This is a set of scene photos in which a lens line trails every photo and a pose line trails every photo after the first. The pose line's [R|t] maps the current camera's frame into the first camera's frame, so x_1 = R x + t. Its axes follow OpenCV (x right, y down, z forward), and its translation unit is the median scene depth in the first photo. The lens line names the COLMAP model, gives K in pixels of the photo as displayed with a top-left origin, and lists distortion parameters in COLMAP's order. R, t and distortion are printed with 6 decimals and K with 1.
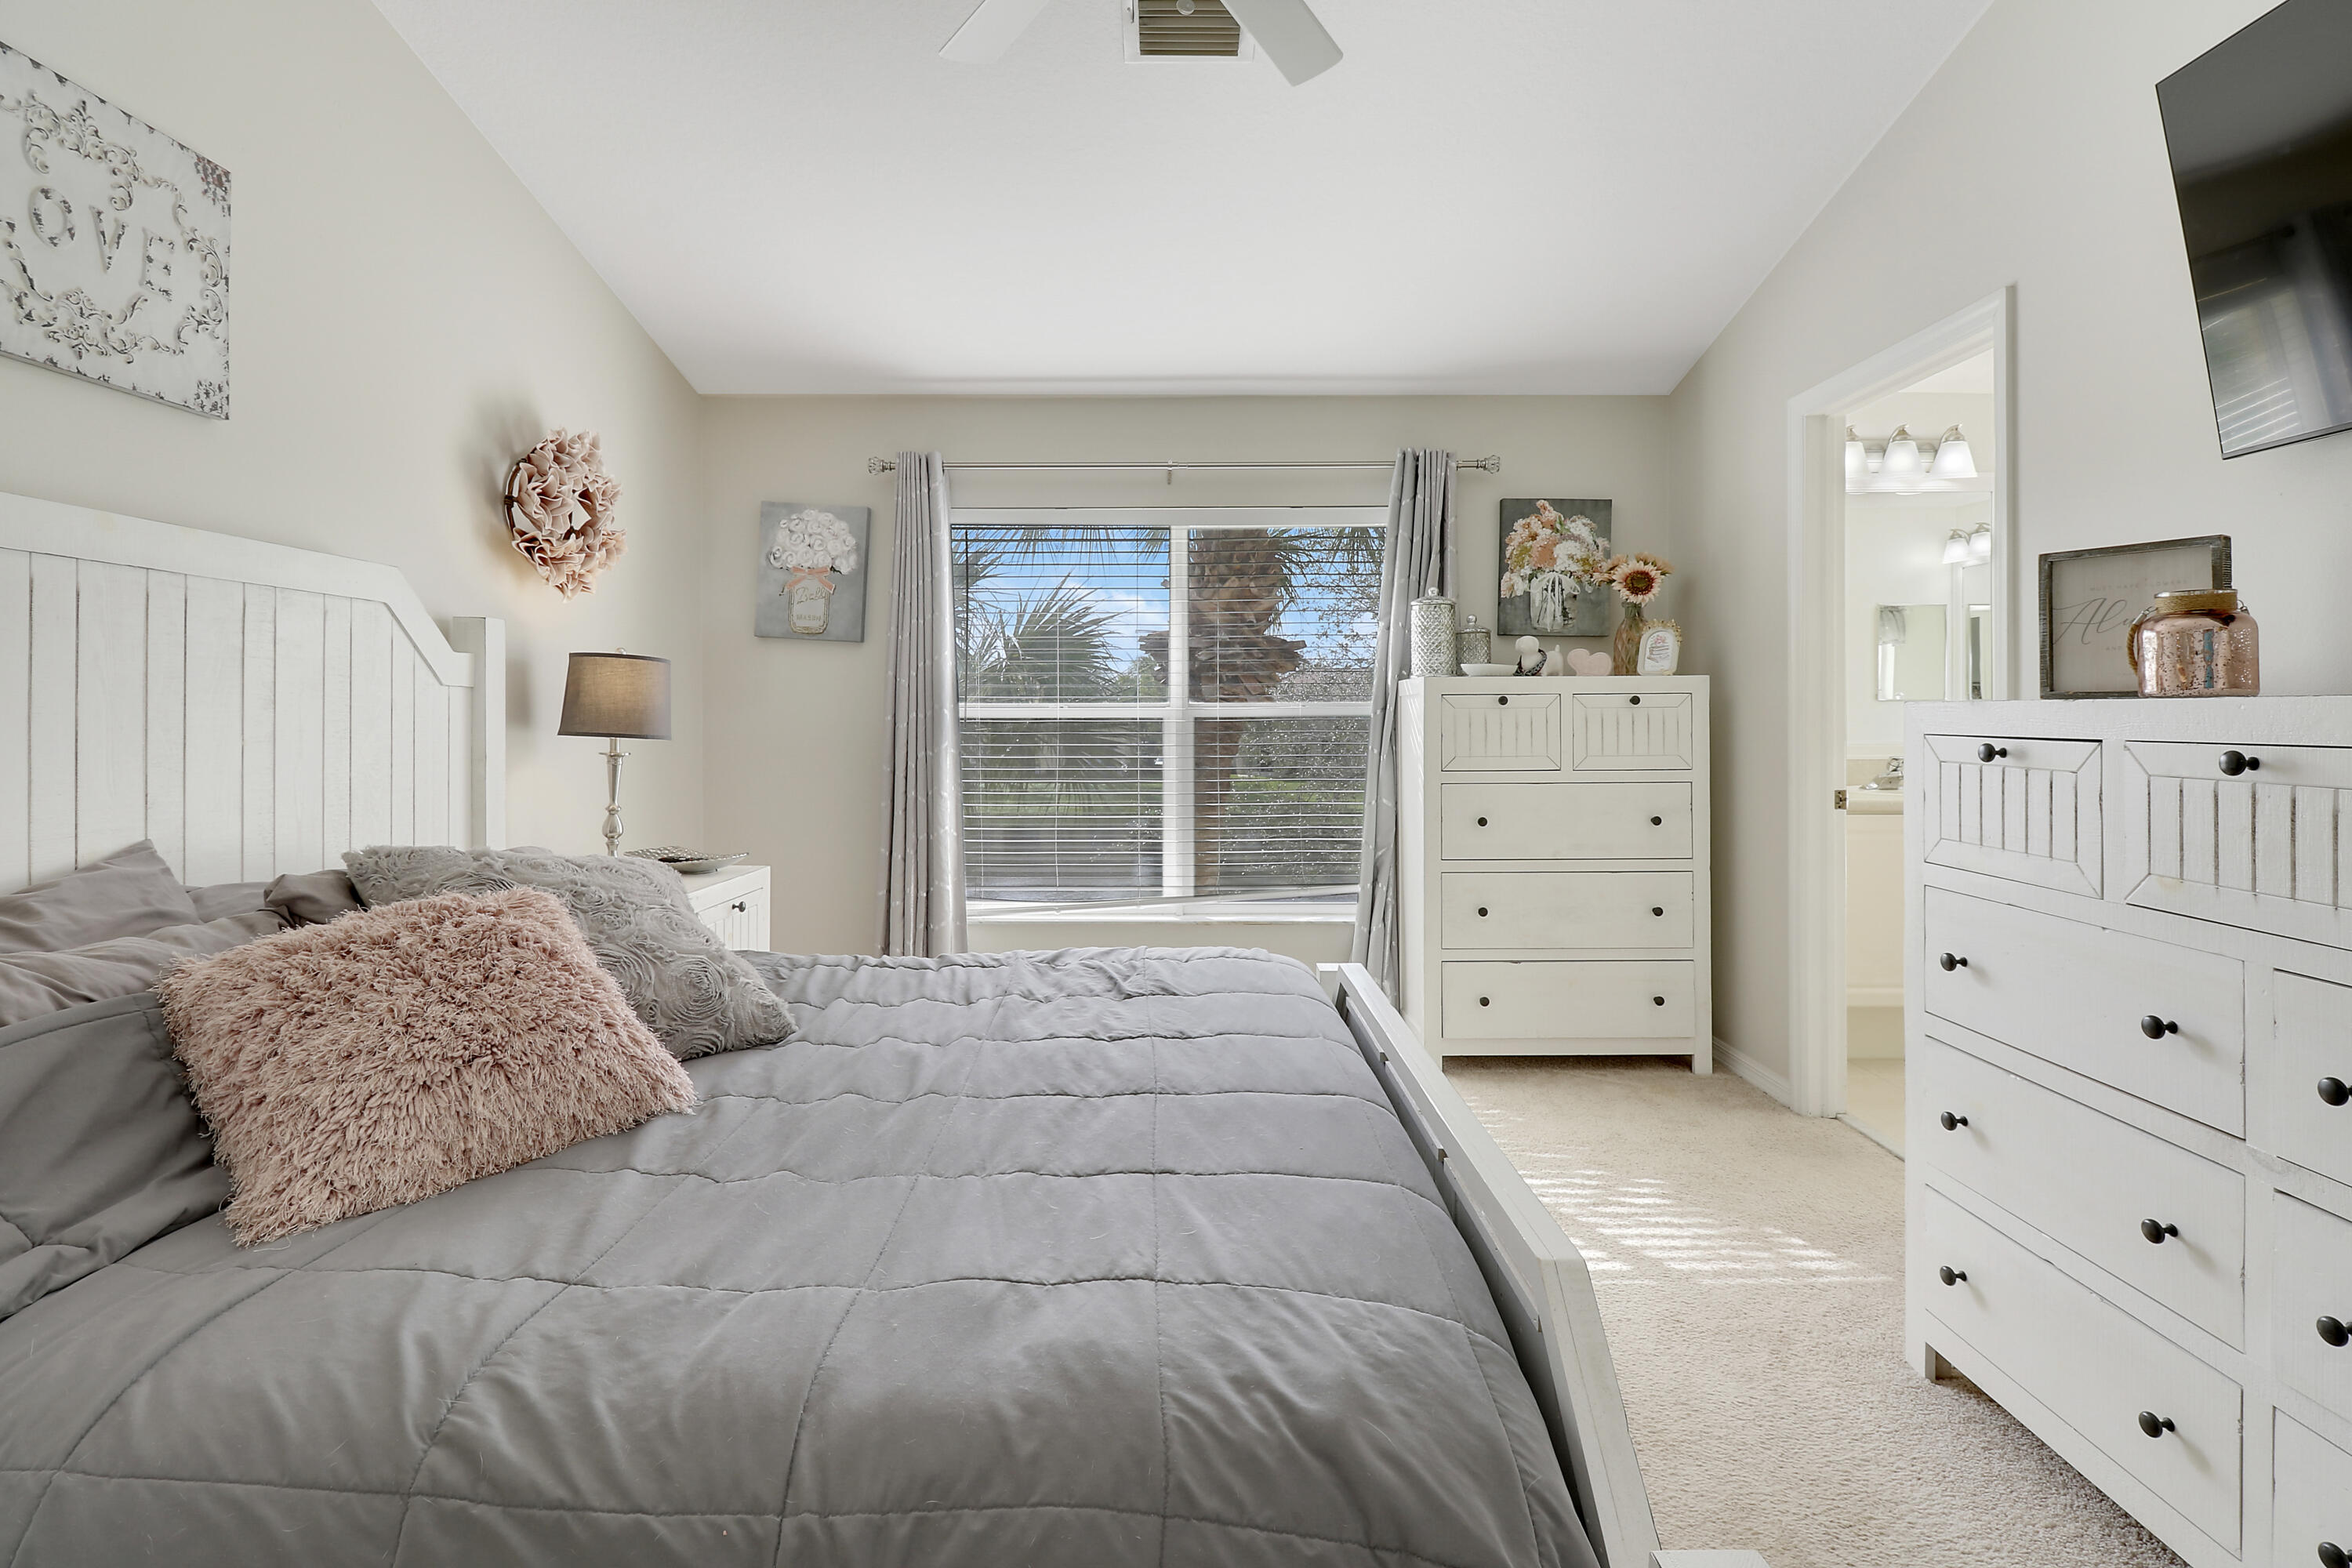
lens RADIAL K [[1097.0, 0, 1170.9], [0, 1097.0, 754.6], [0, 0, 1]] dist [0.013490, -0.014827]
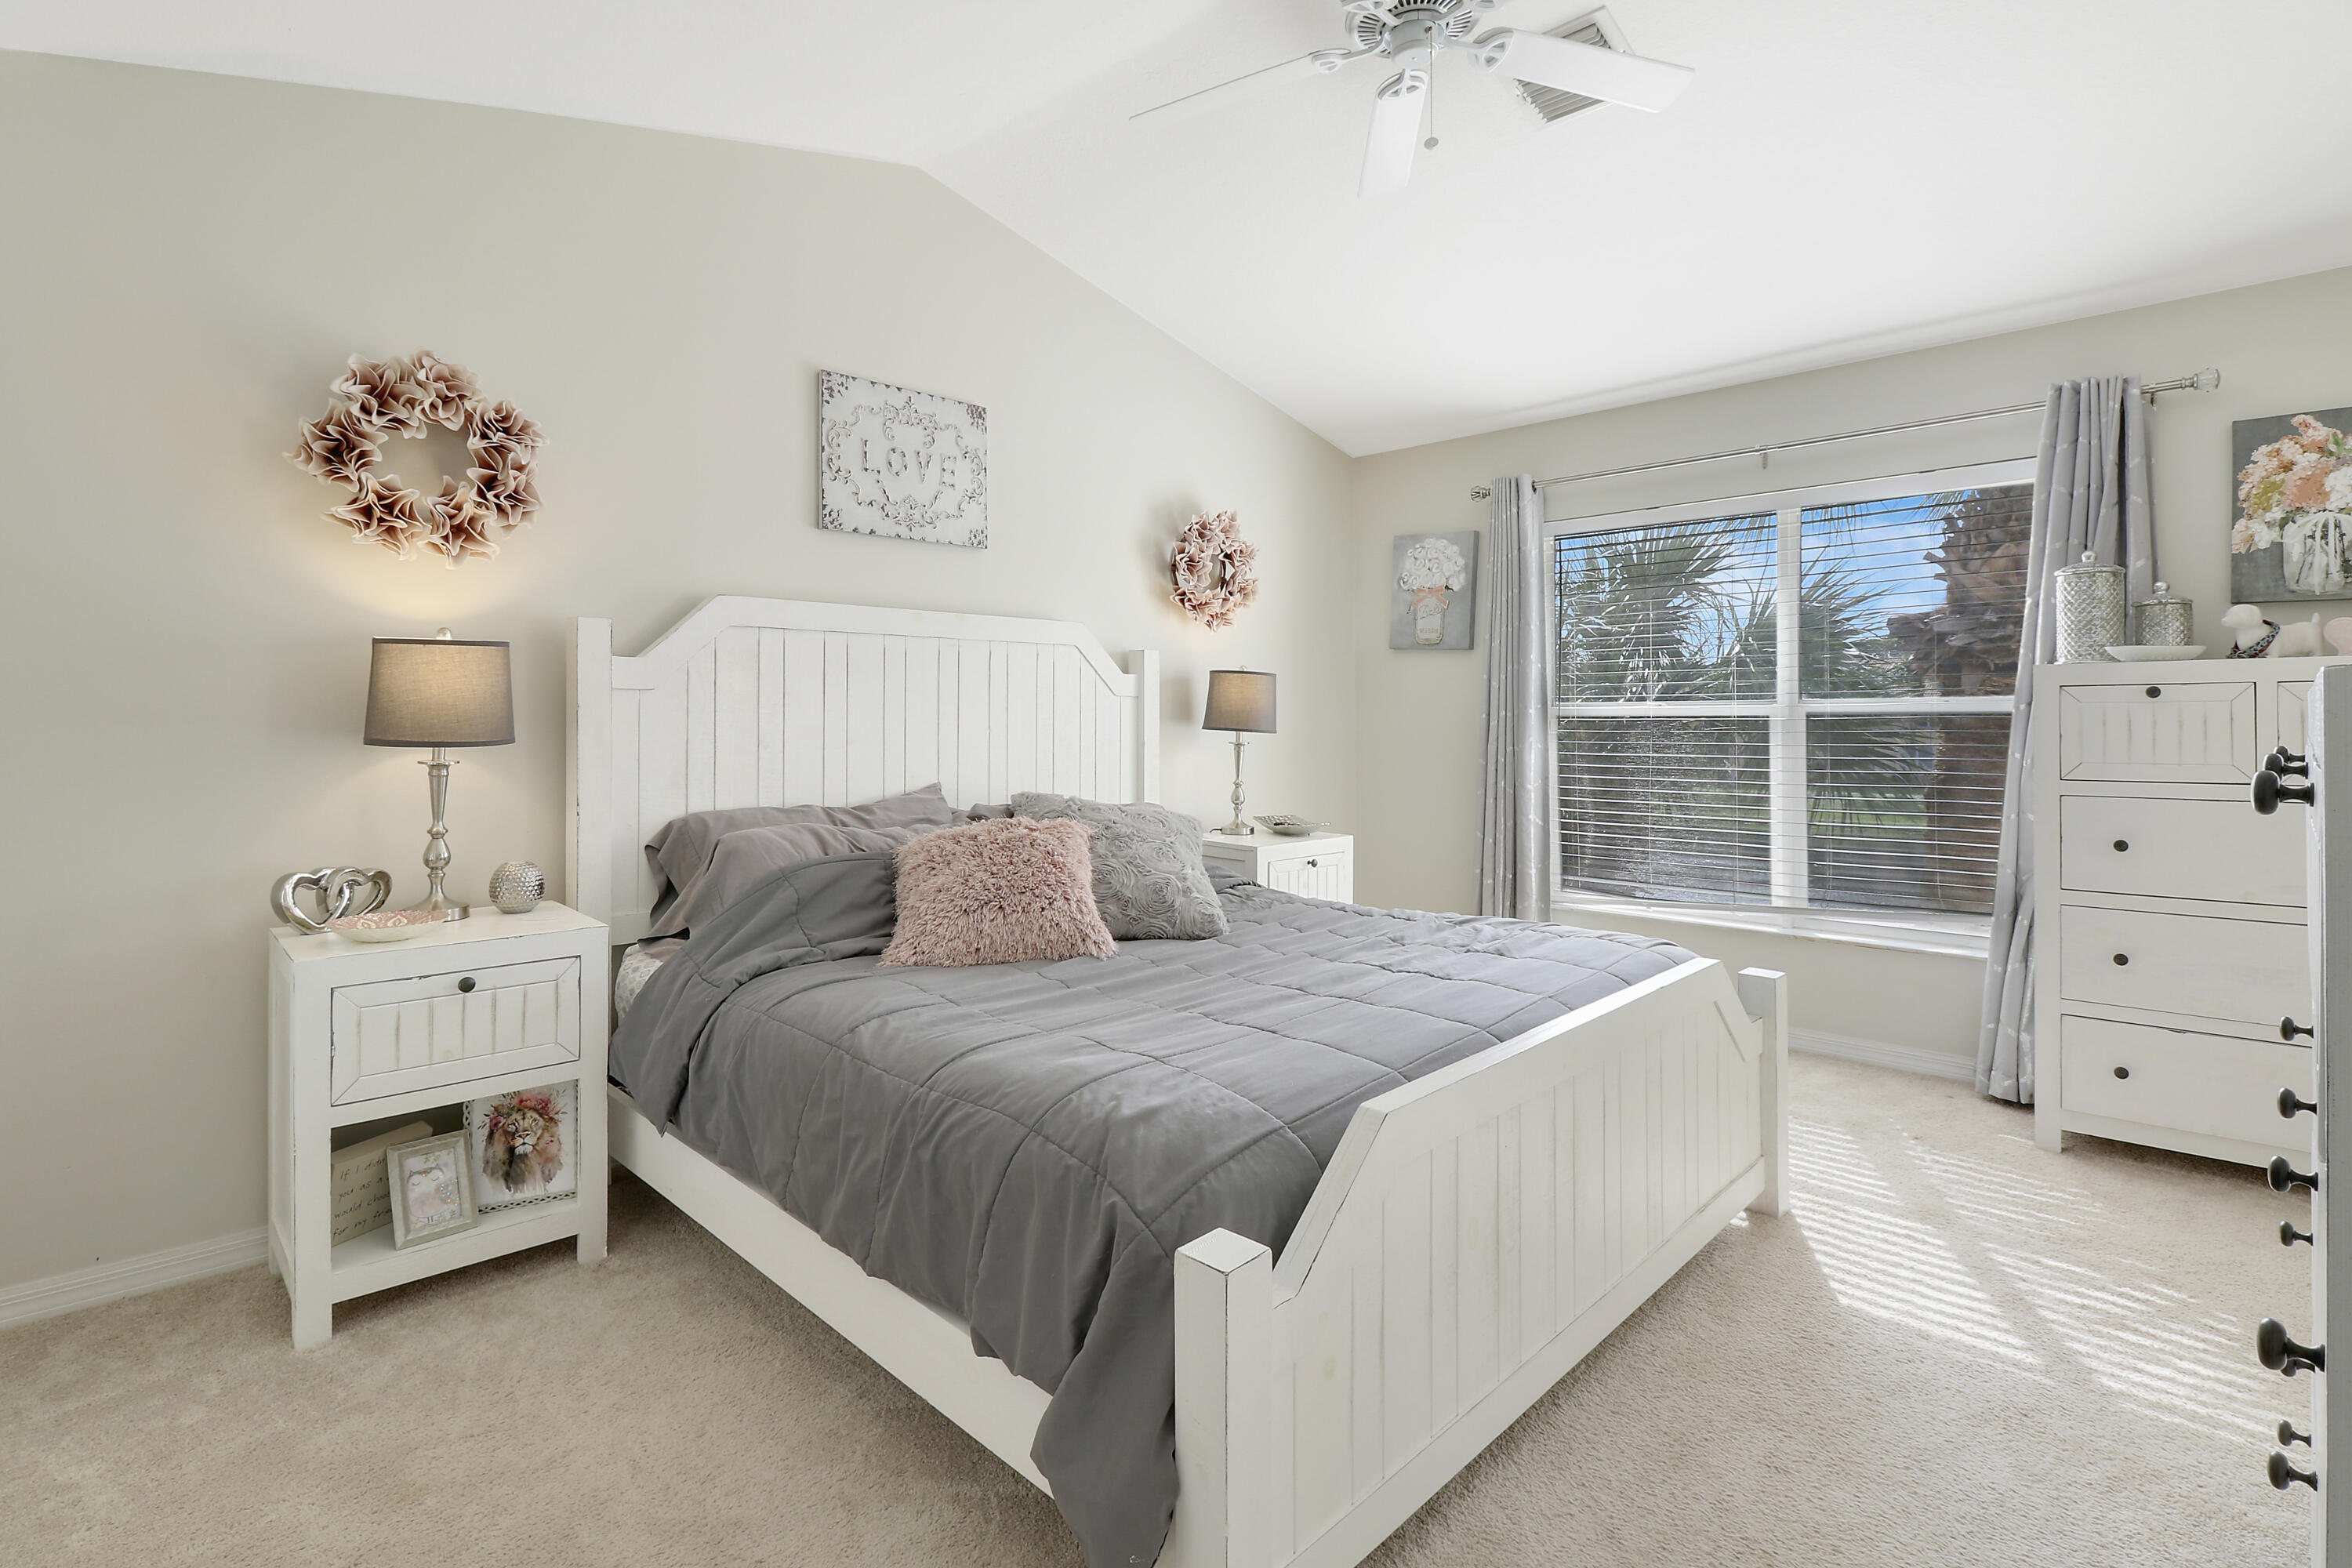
lens RADIAL K [[1114.3, 0, 1178.0], [0, 1114.3, 766.1], [0, 0, 1]] dist [0.024704, -0.016199]
pose [[0.729452, 0.028186, -0.683451, 0.366513], [-0.021030, 0.999602, 0.018780, 0.003209], [0.683709, 0.000674, 0.729755, -0.061623]]
